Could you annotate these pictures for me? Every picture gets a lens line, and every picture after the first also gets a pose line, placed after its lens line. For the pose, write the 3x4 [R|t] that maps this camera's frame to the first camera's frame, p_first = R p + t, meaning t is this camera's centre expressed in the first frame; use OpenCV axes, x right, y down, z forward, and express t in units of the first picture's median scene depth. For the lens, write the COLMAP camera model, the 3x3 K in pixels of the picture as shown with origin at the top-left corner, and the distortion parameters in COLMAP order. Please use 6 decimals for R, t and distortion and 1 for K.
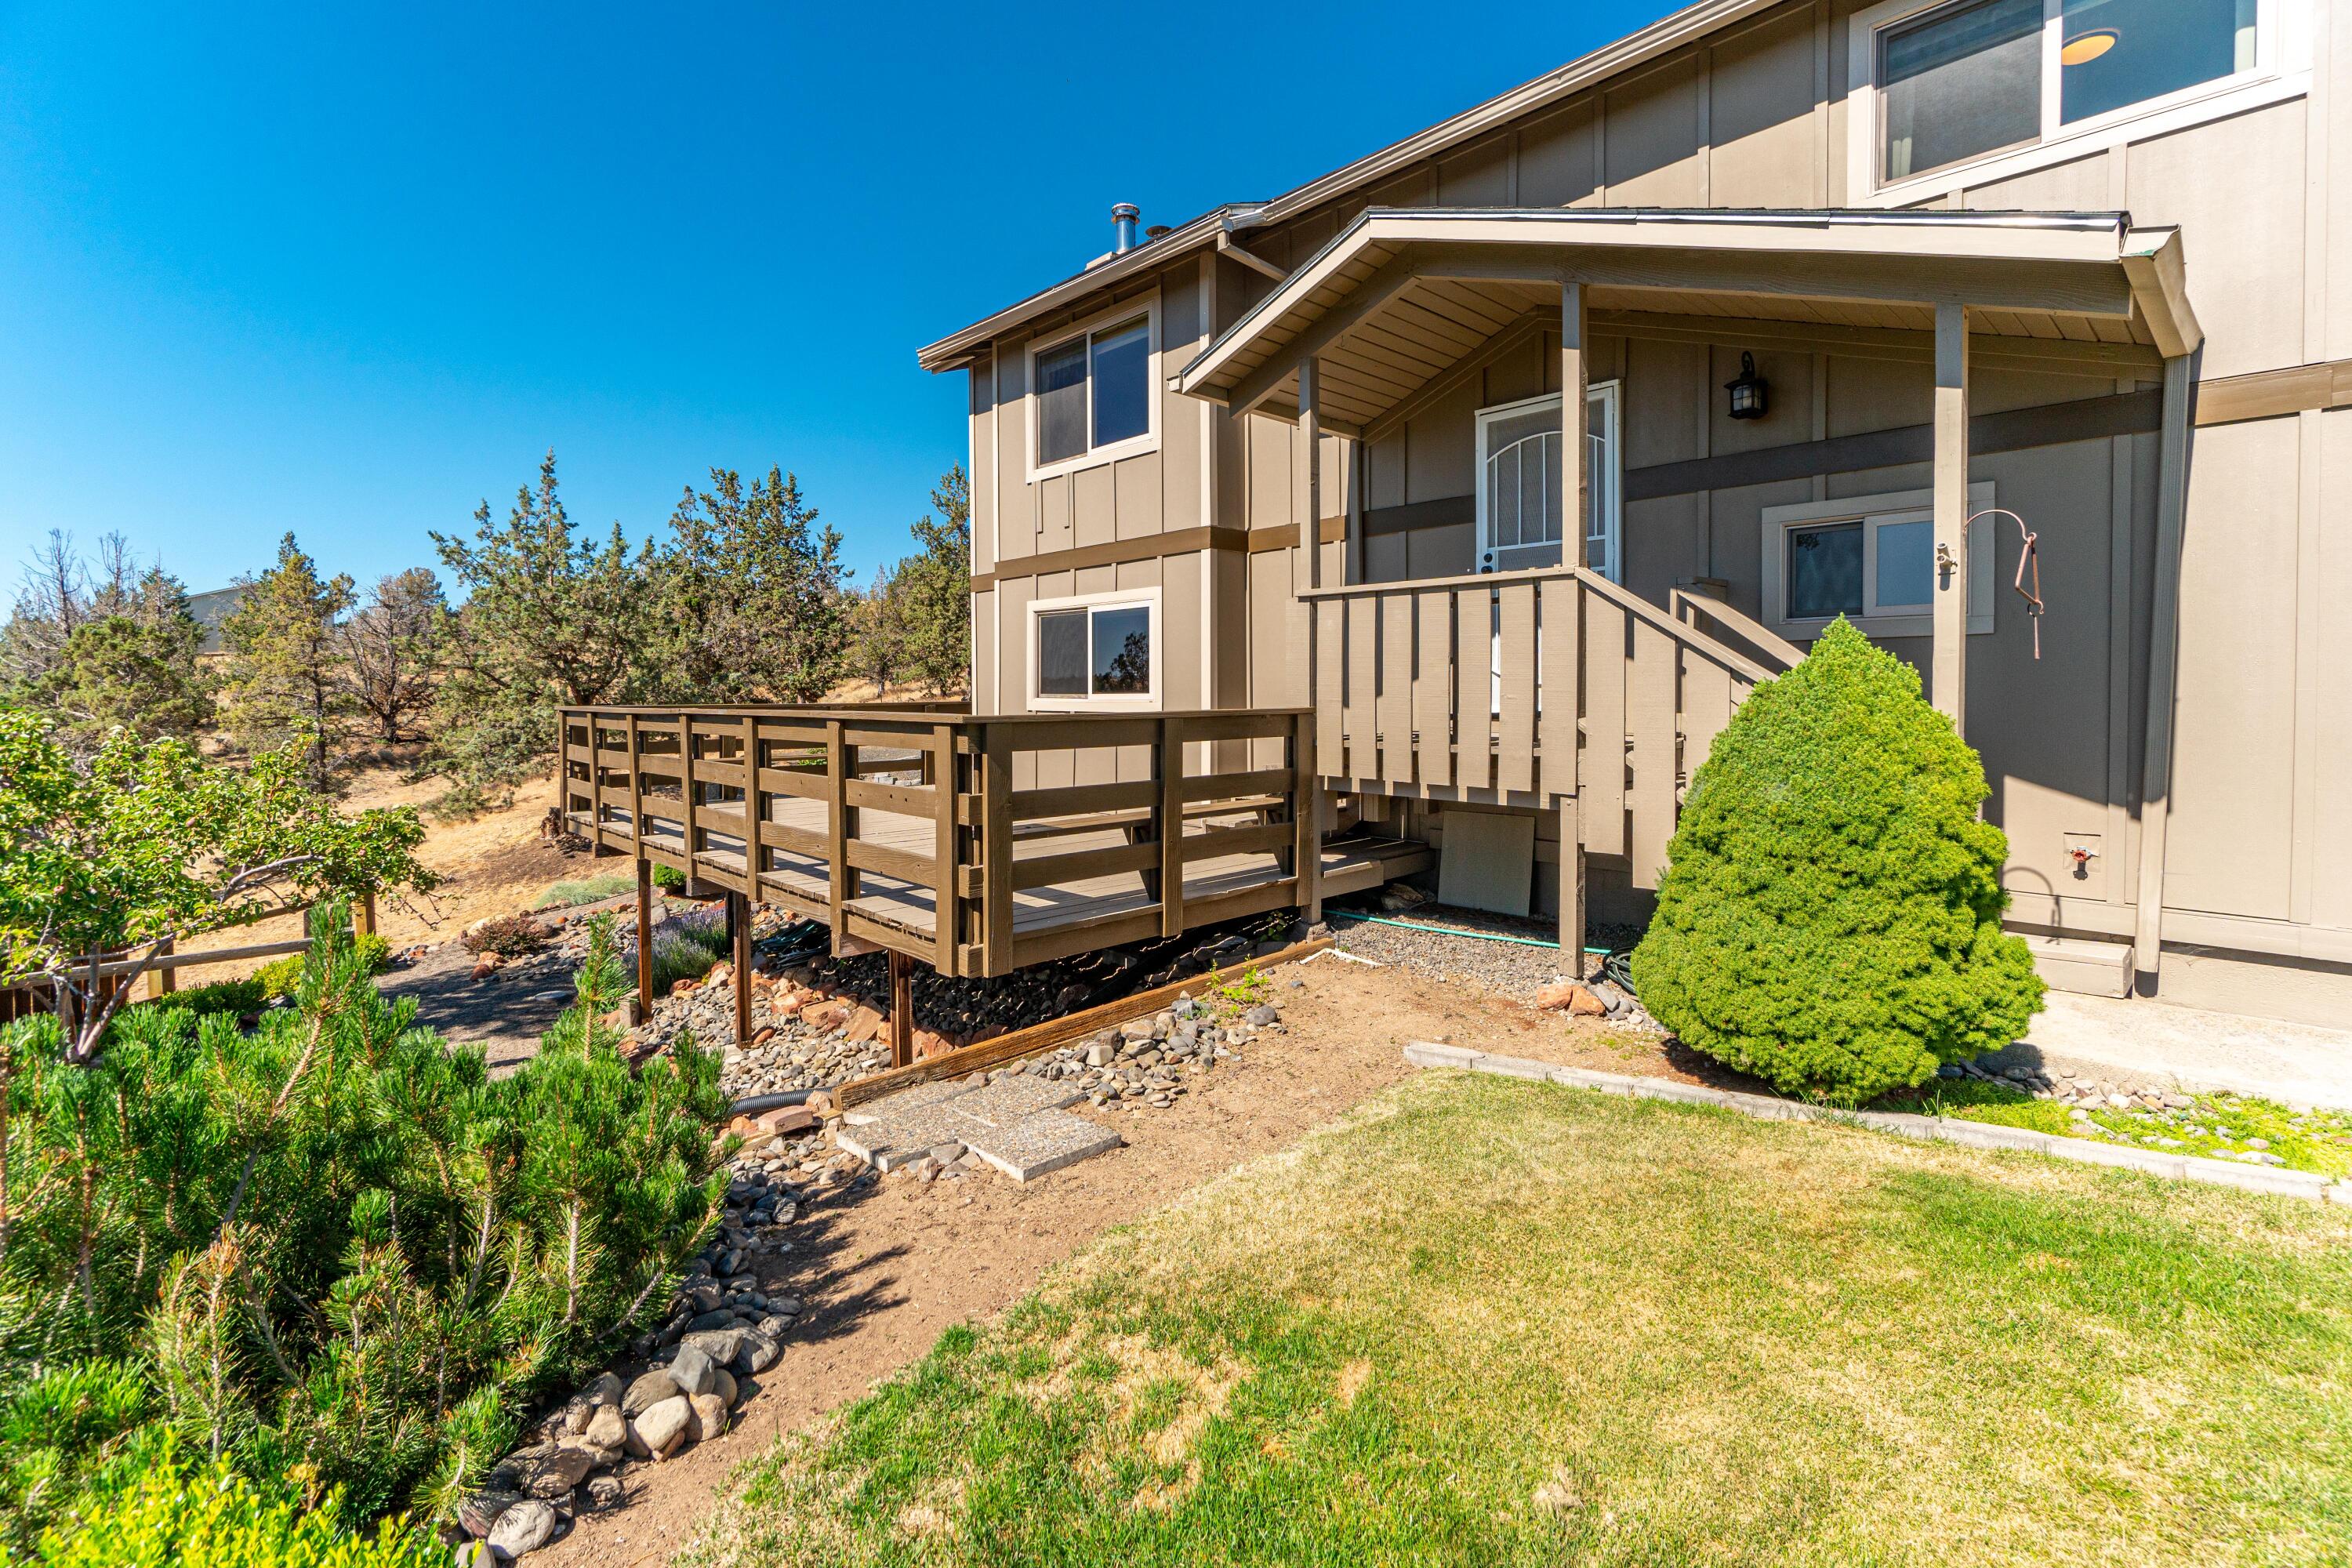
lens RADIAL K [[1047.1, 0, 1175.0], [0, 1047.1, 723.0], [0, 0, 1]] dist [-0.000177, 0.000104]
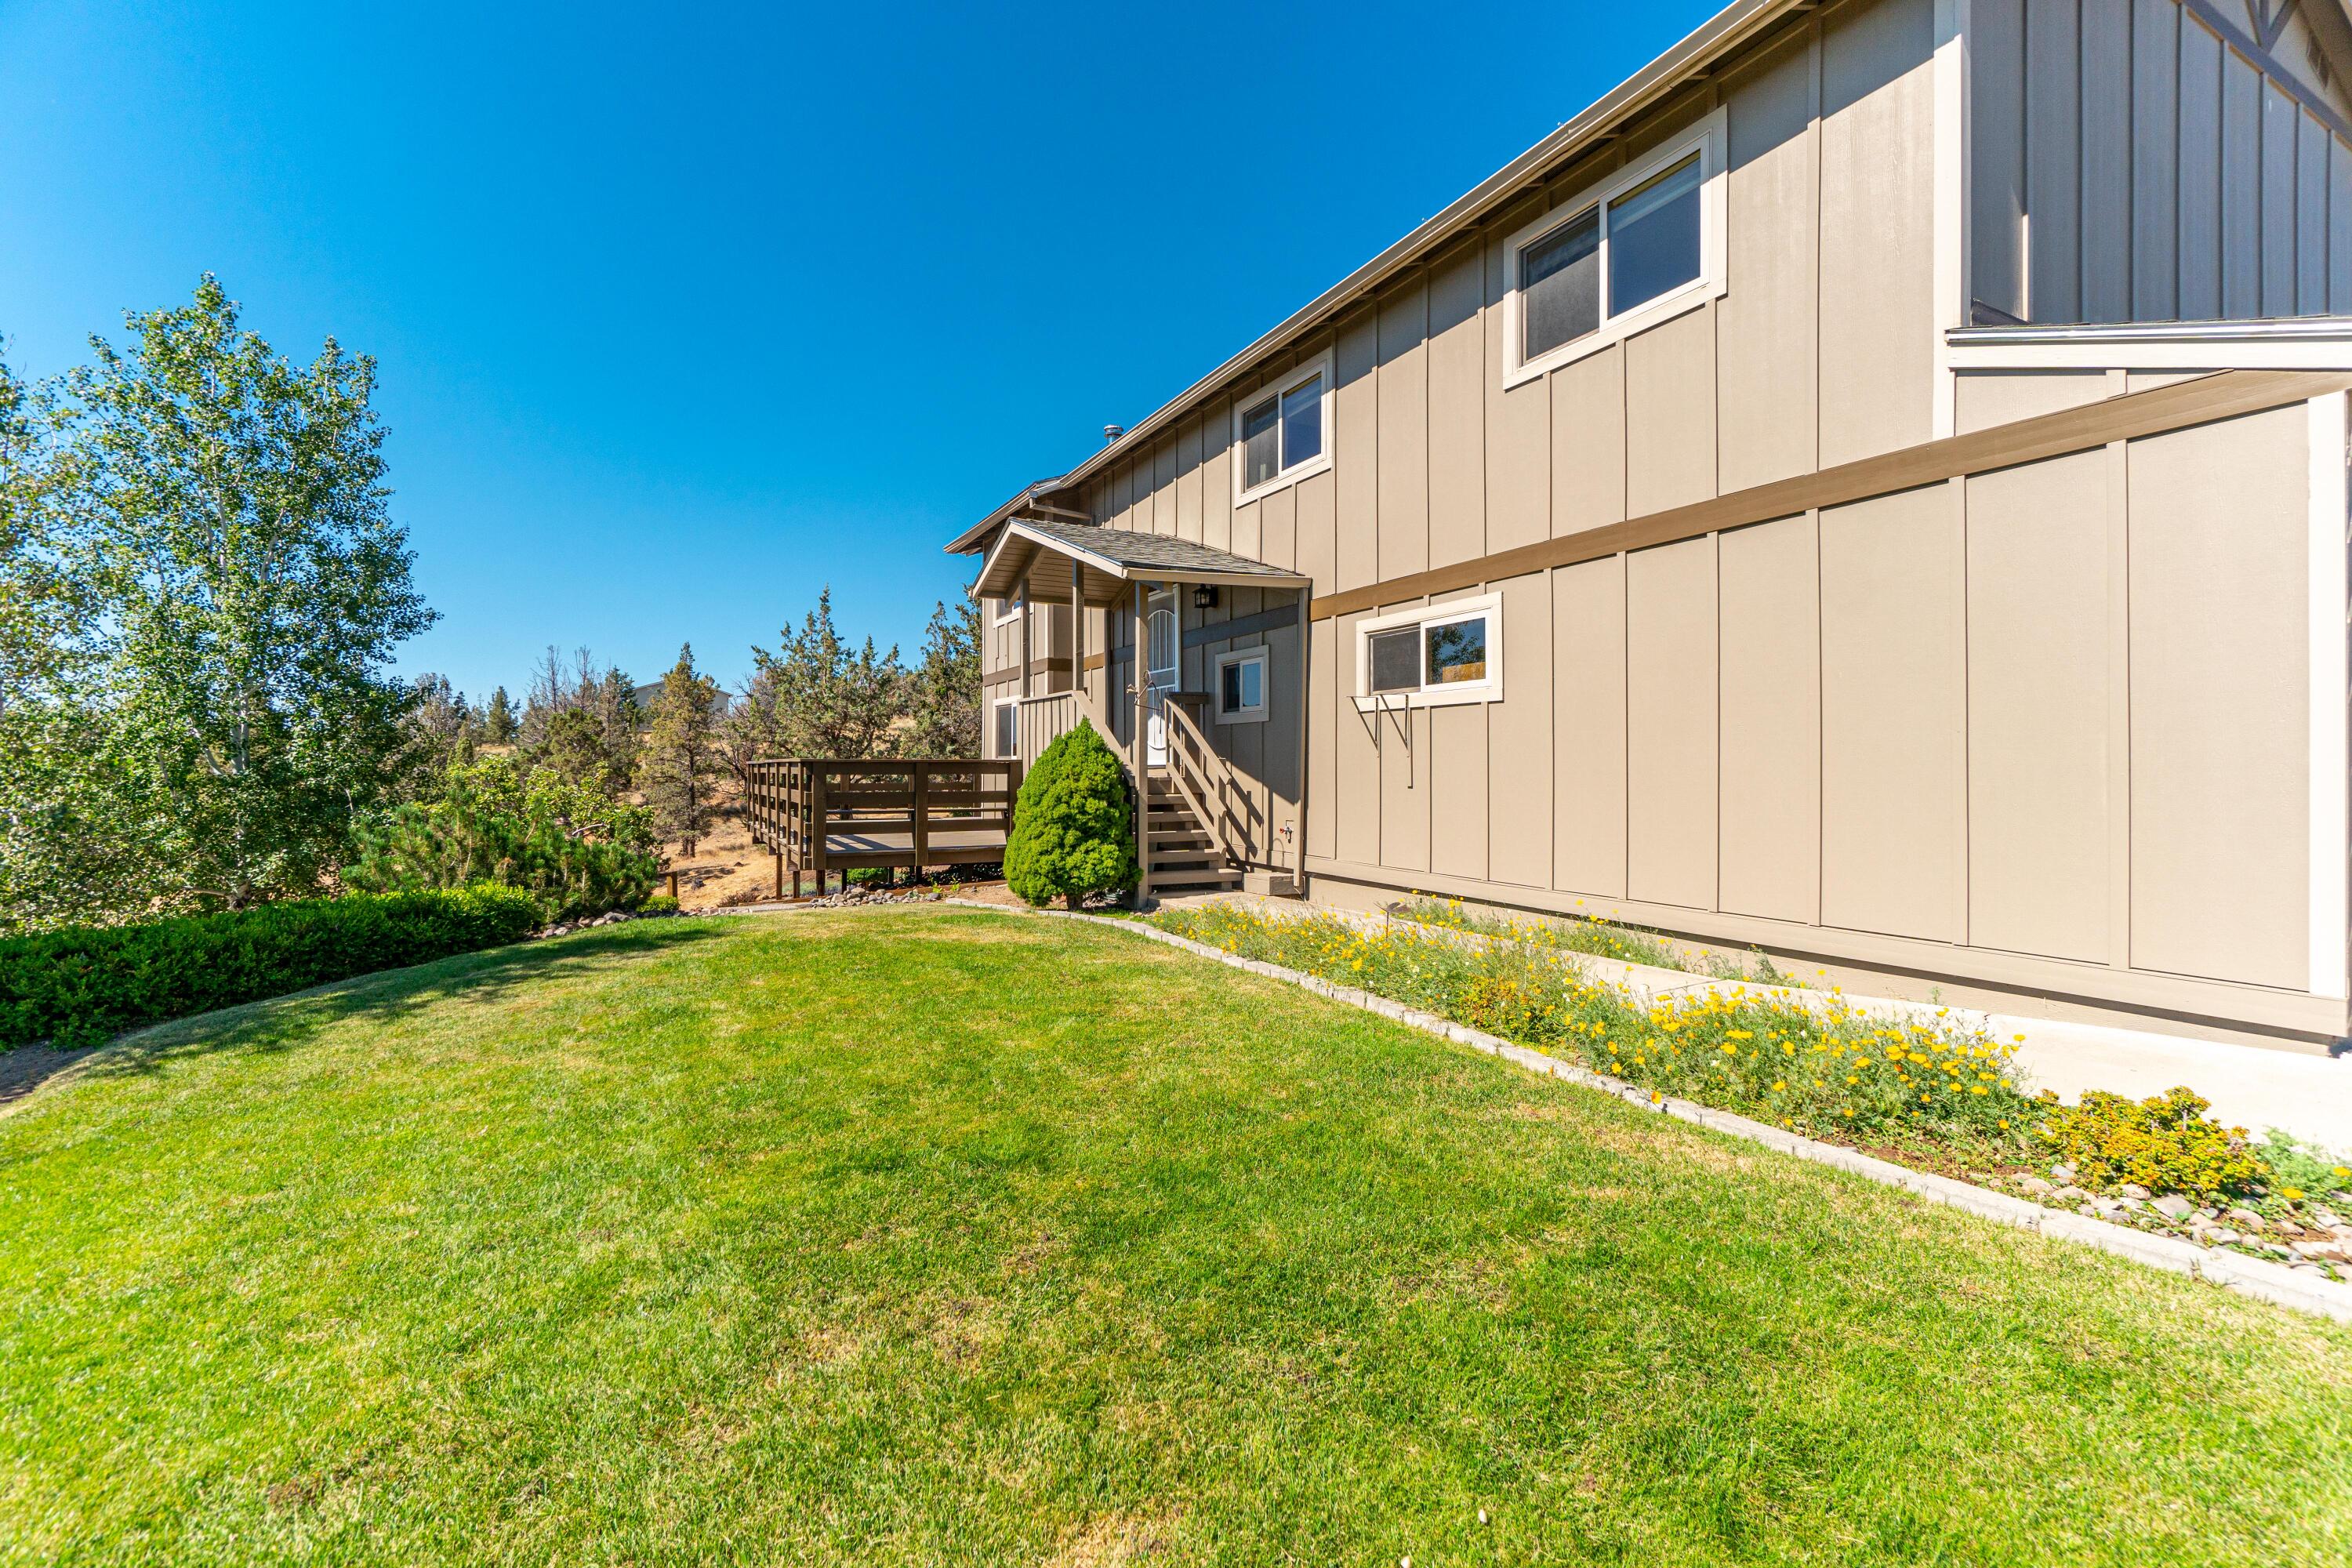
lens RADIAL K [[1040.6, 0, 1176.0], [0, 1040.6, 784.0], [0, 0, 1]] dist [-0.001469, -0.000261]
pose [[0.959860, 0.012425, -0.280205, 0.242710], [-0.016462, 0.999792, -0.012057, 0.012565], [0.279997, 0.016186, 0.959864, -0.196212]]
